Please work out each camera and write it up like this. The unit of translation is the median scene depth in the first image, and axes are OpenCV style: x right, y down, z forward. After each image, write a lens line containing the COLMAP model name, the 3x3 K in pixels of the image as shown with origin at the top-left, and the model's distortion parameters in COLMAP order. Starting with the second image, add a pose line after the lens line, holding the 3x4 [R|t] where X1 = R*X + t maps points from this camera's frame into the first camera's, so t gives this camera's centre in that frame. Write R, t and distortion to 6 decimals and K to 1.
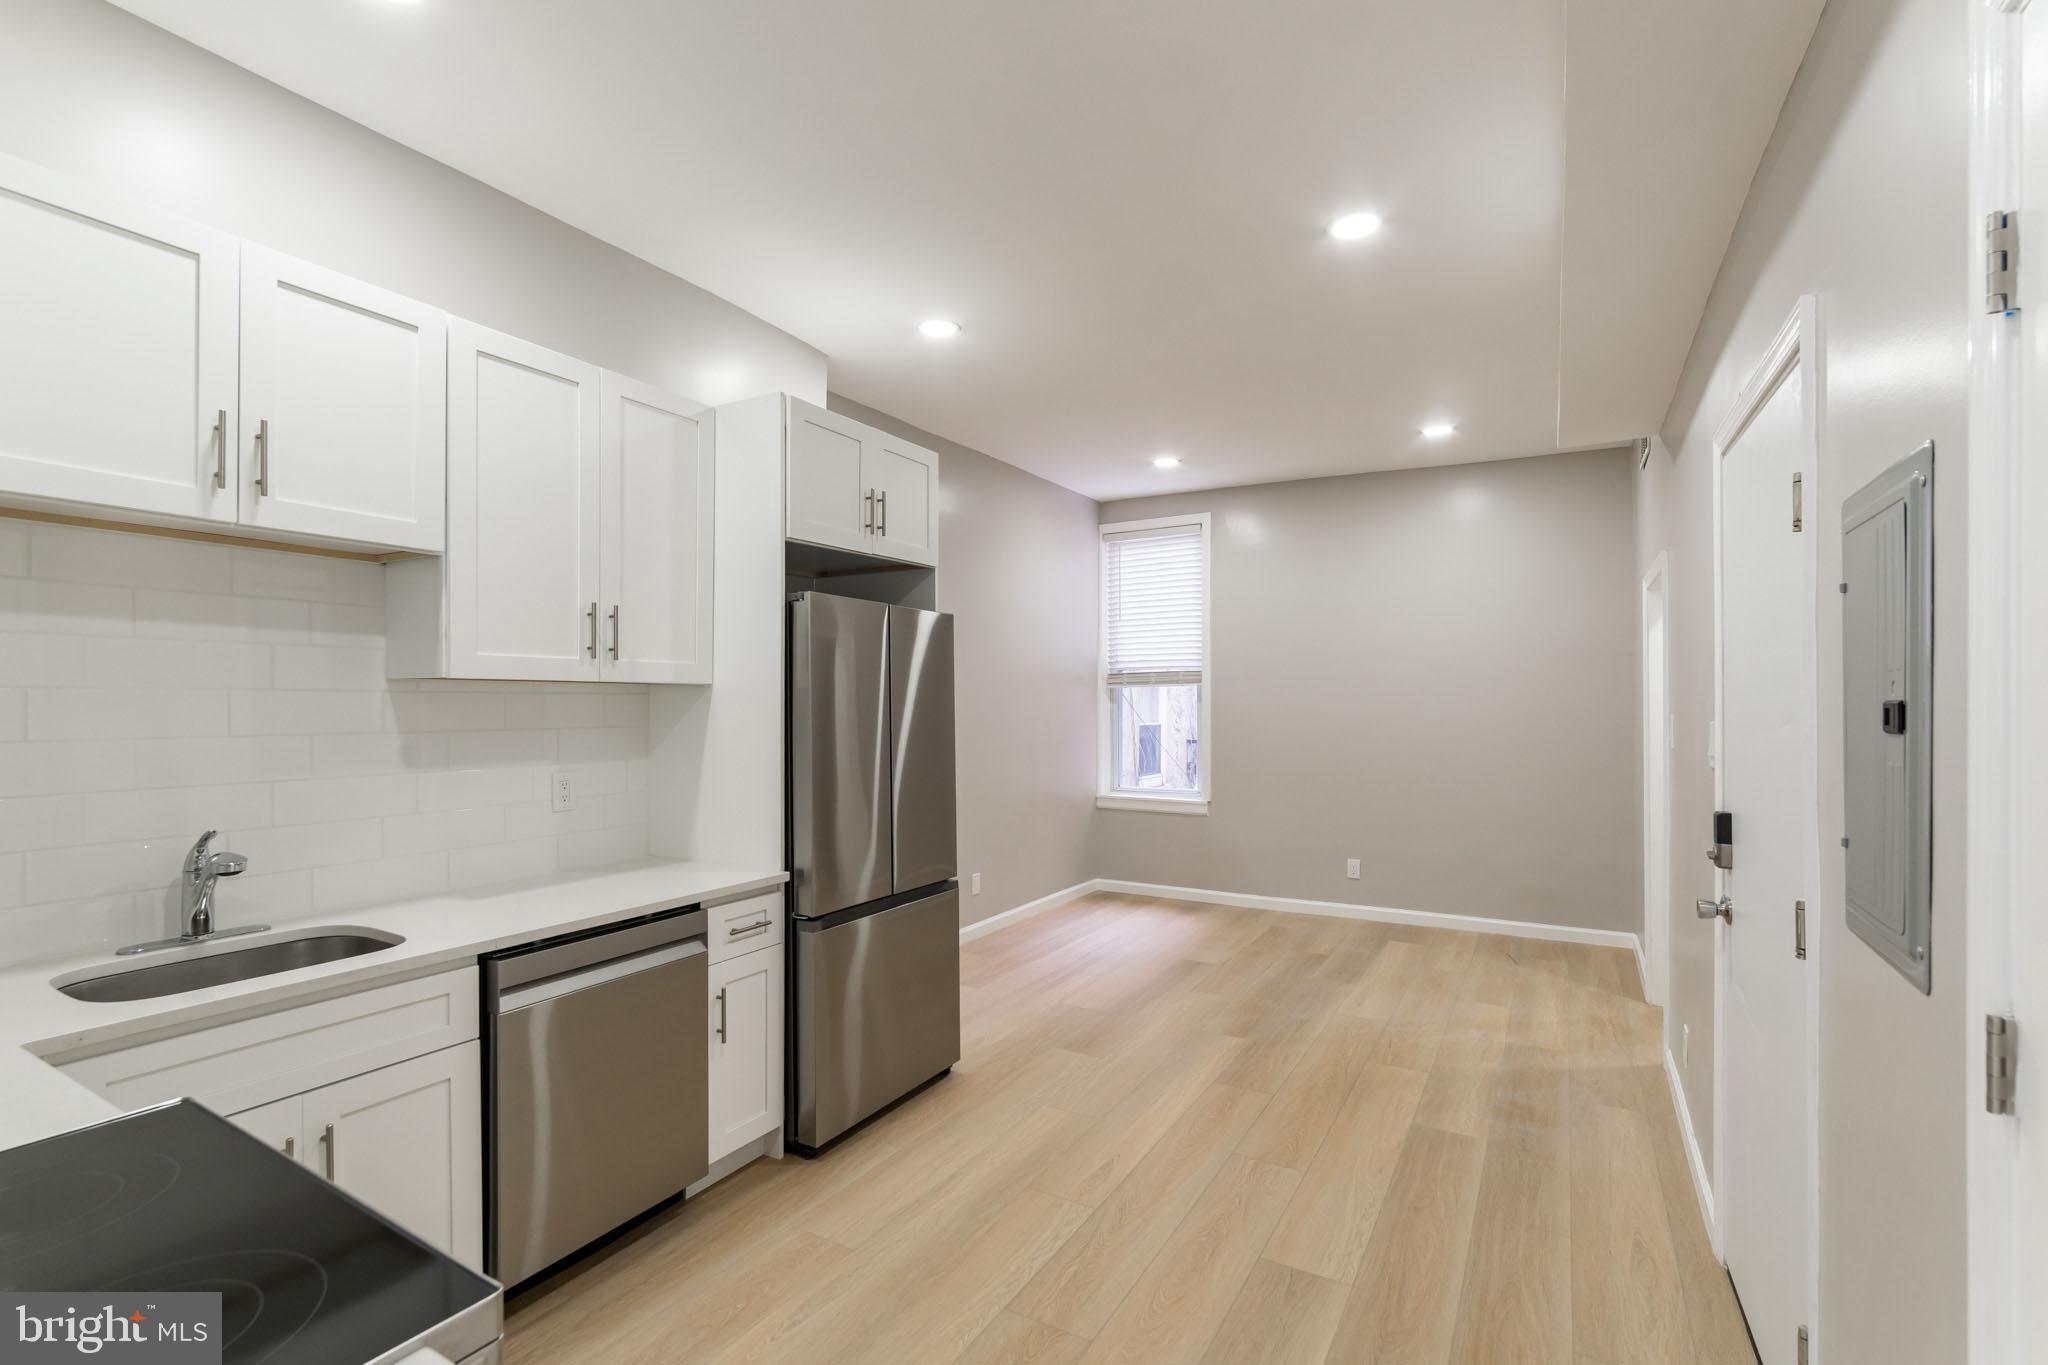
lens RADIAL K [[928.9, 0, 1029.9], [0, 928.9, 703.9], [0, 0, 1]] dist [-0.000494, -0.000096]
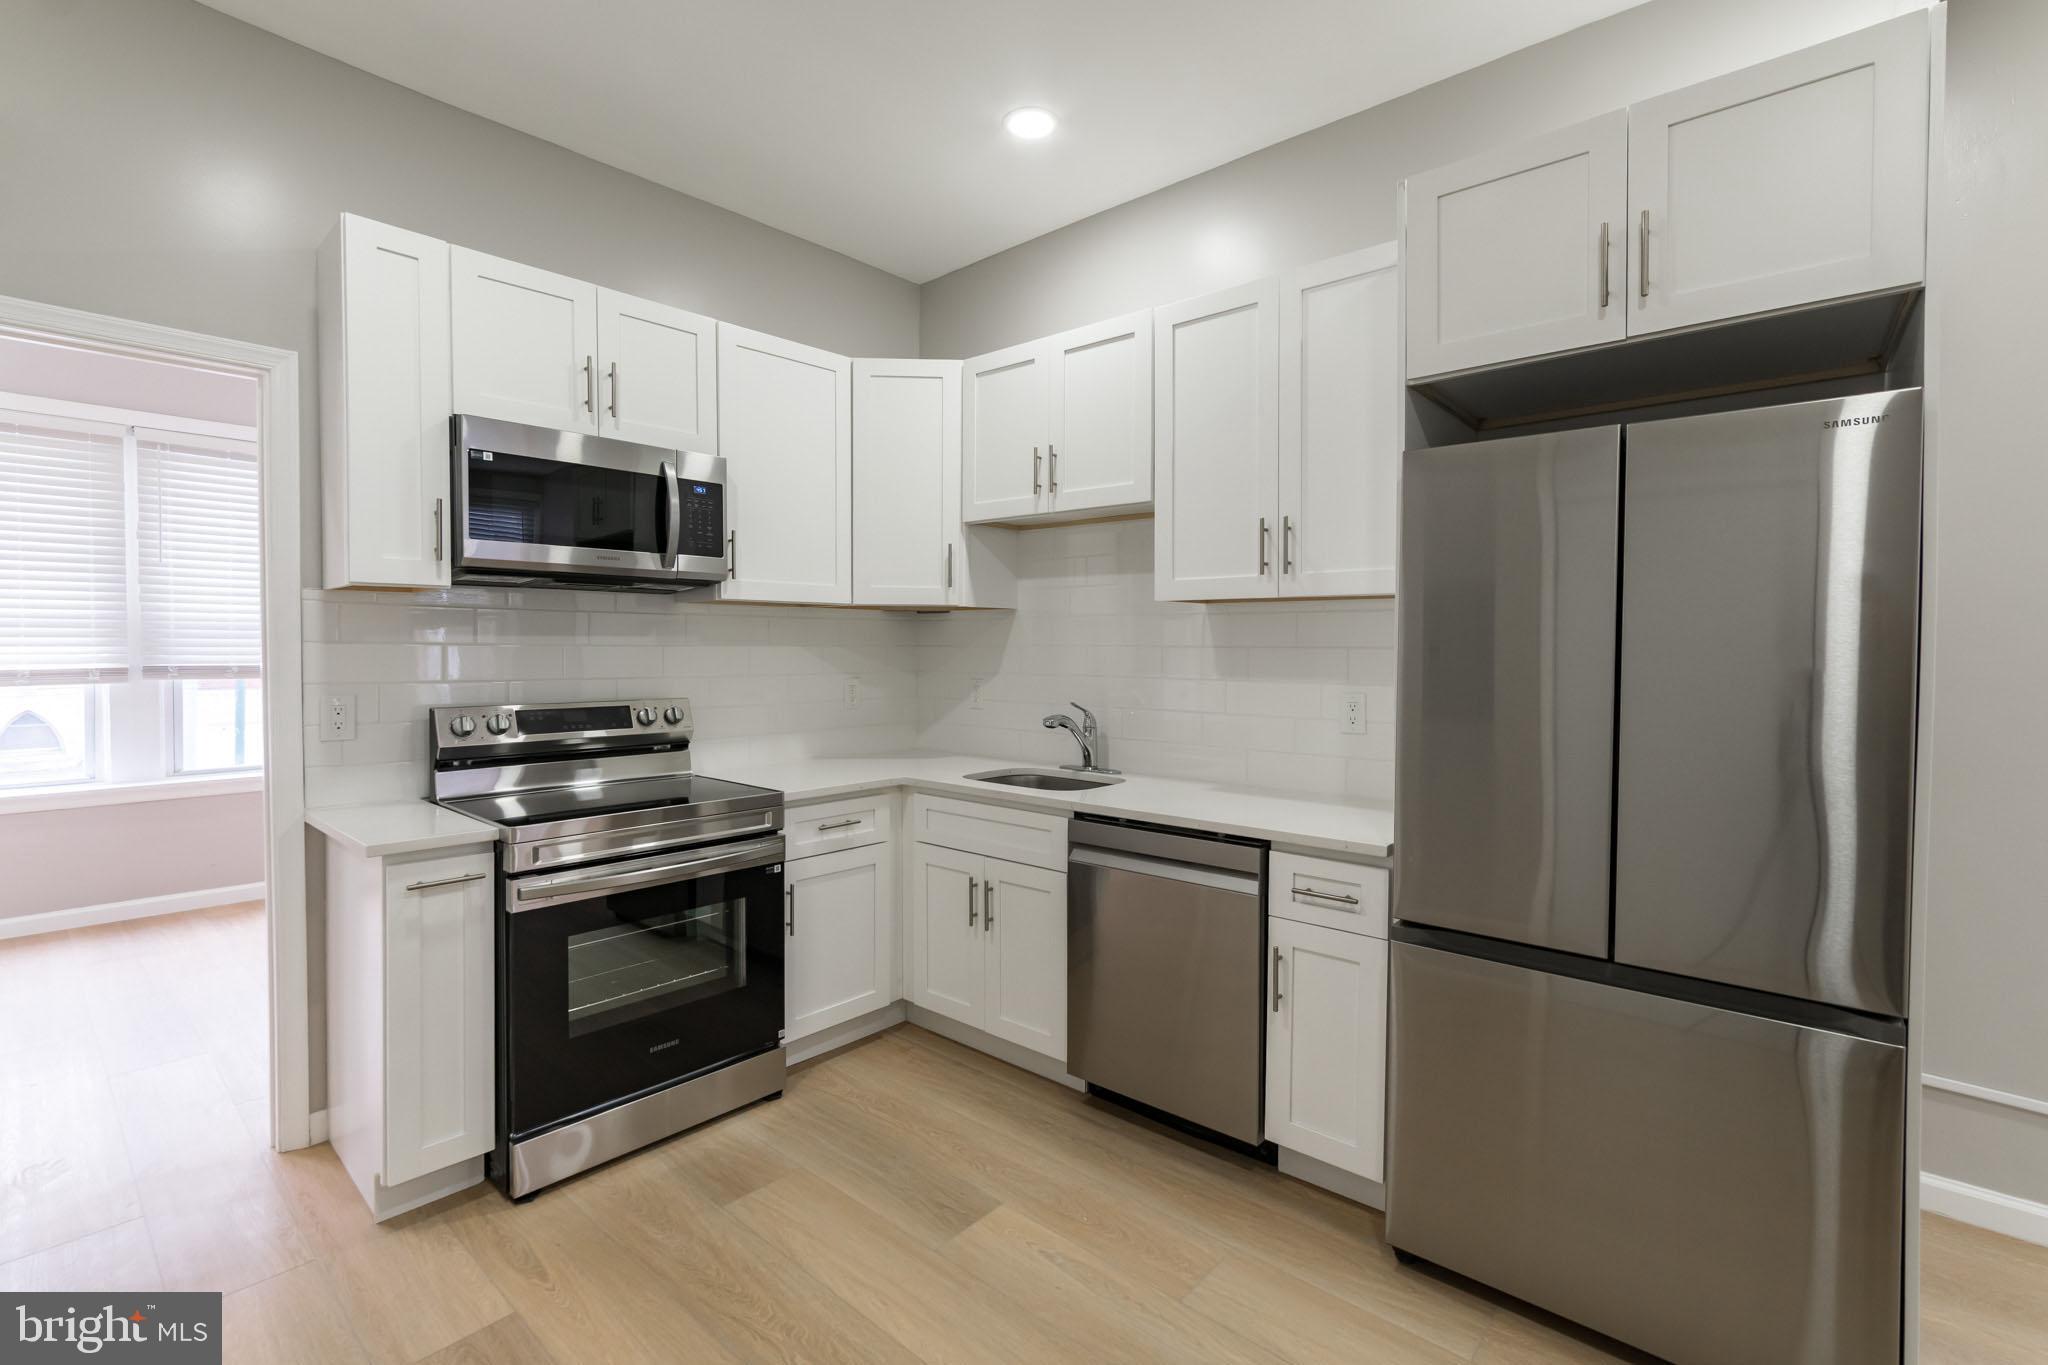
lens RADIAL K [[921.3, 0, 1024.6], [0, 921.3, 662.1], [0, 0, 1]] dist [0.001652, 0.000530]
pose [[-0.202727, 0.018505, -0.979060, 0.270048], [-0.004313, 0.999795, 0.019790, 0.012949], [0.979226, 0.008234, -0.202606, 0.465216]]
